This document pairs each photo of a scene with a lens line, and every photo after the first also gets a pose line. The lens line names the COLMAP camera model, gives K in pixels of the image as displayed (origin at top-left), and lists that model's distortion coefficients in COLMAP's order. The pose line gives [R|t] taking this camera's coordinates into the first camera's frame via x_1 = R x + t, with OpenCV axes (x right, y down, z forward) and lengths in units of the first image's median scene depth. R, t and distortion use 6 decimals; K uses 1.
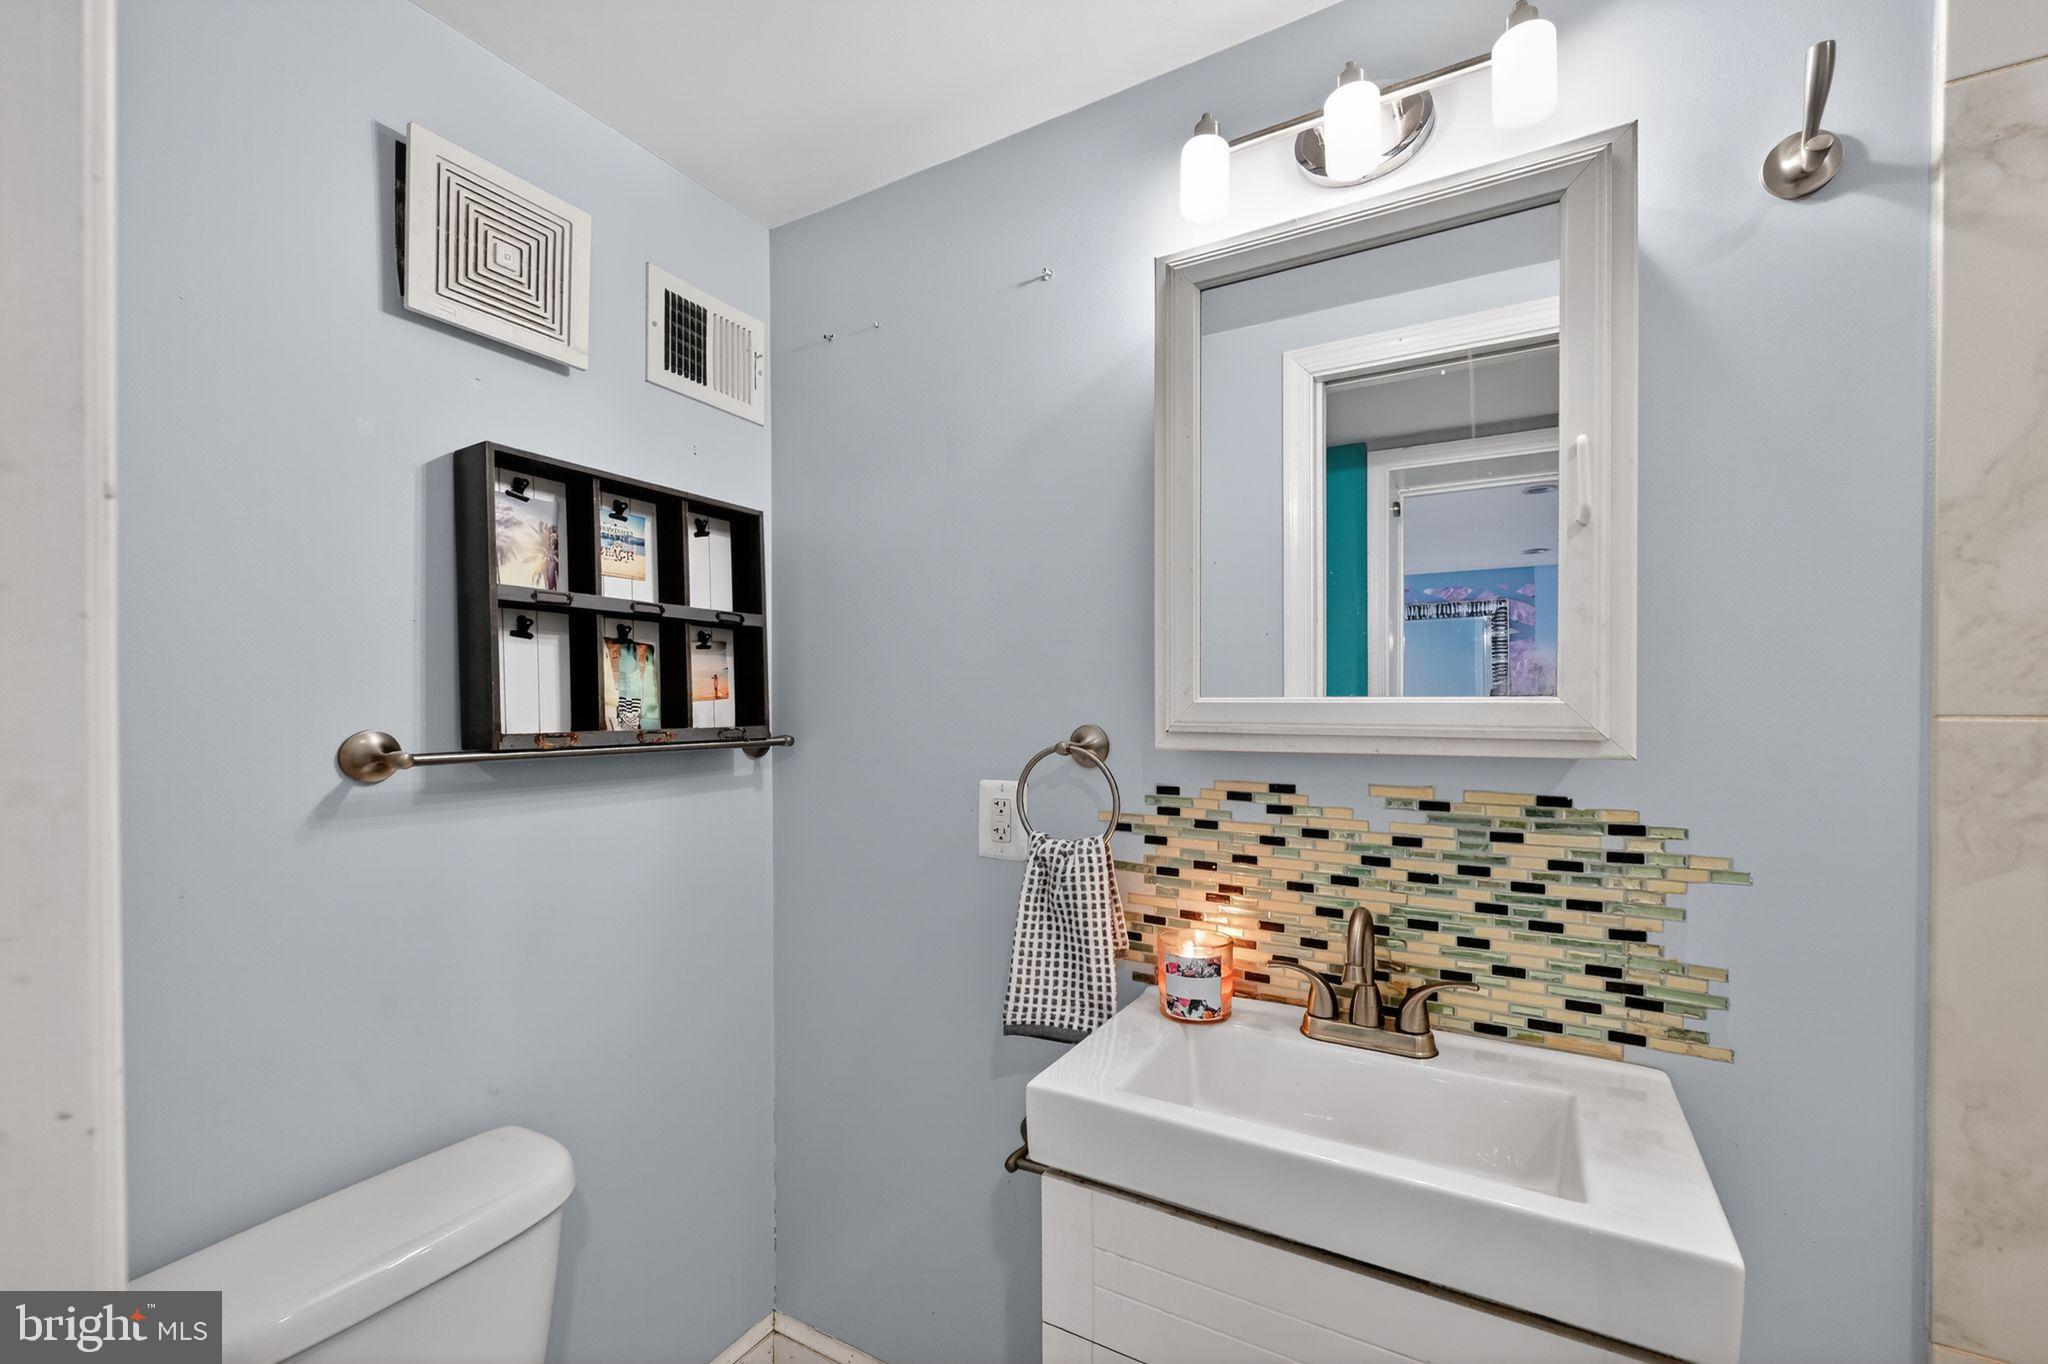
lens RADIAL K [[821.3, 0, 1016.4], [0, 821.3, 702.0], [0, 0, 1]] dist [-0.004837, 0.001299]
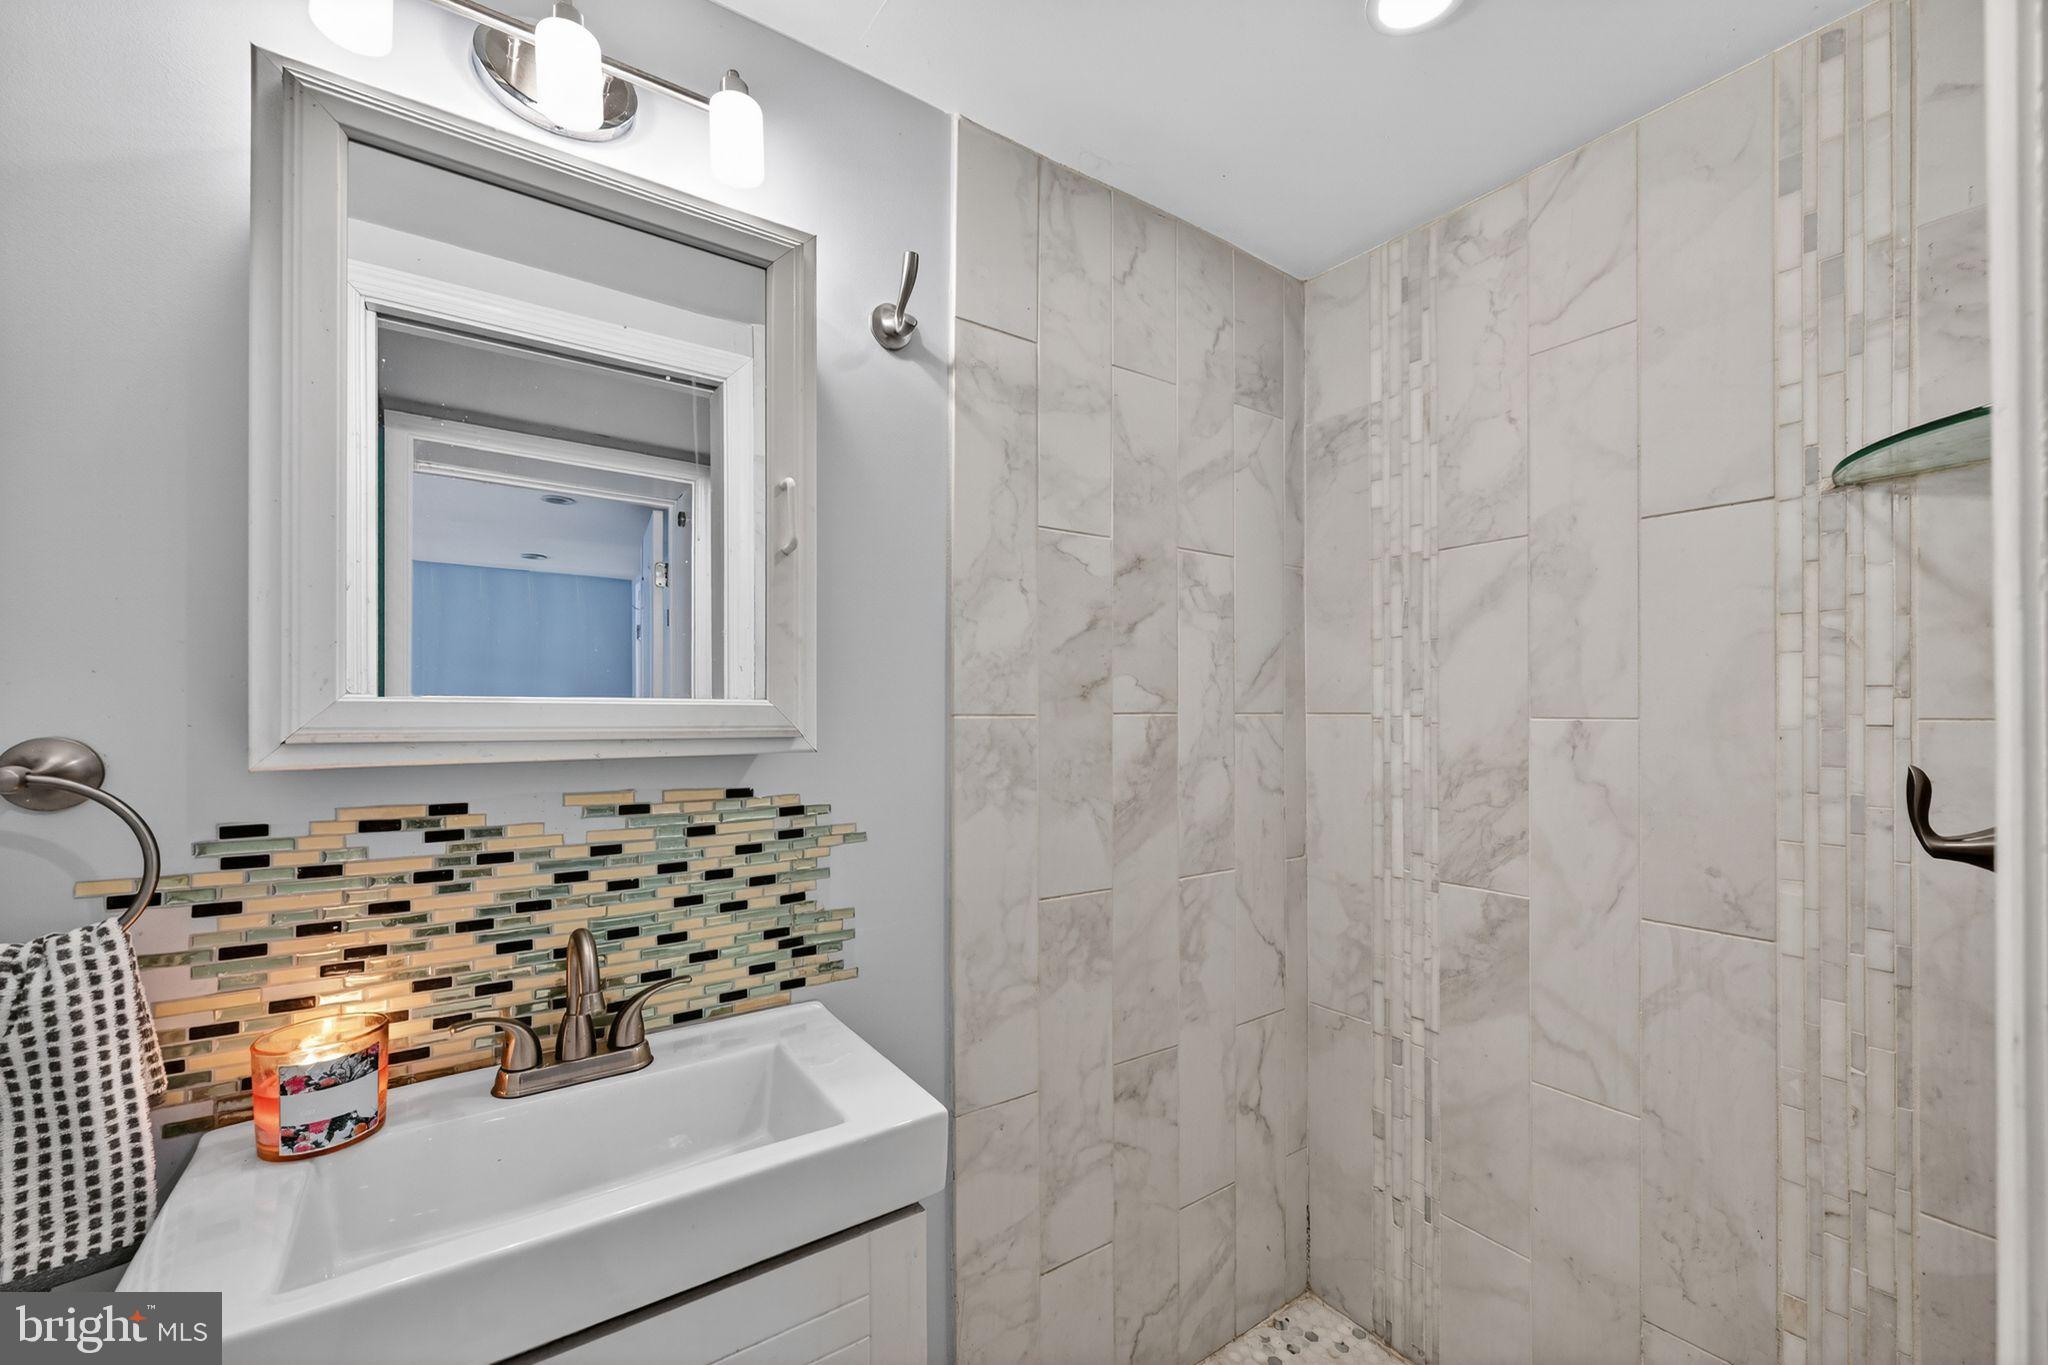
lens RADIAL K [[821.3, 0, 1015.6], [0, 821.3, 694.6], [0, 0, 1]] dist [-0.004837, 0.001299]
pose [[0.428539, 0.017564, 0.903353, -0.188594], [-0.006185, 0.999845, -0.016506, 0.002484], [-0.903502, 0.001486, 0.428581, 0.164079]]
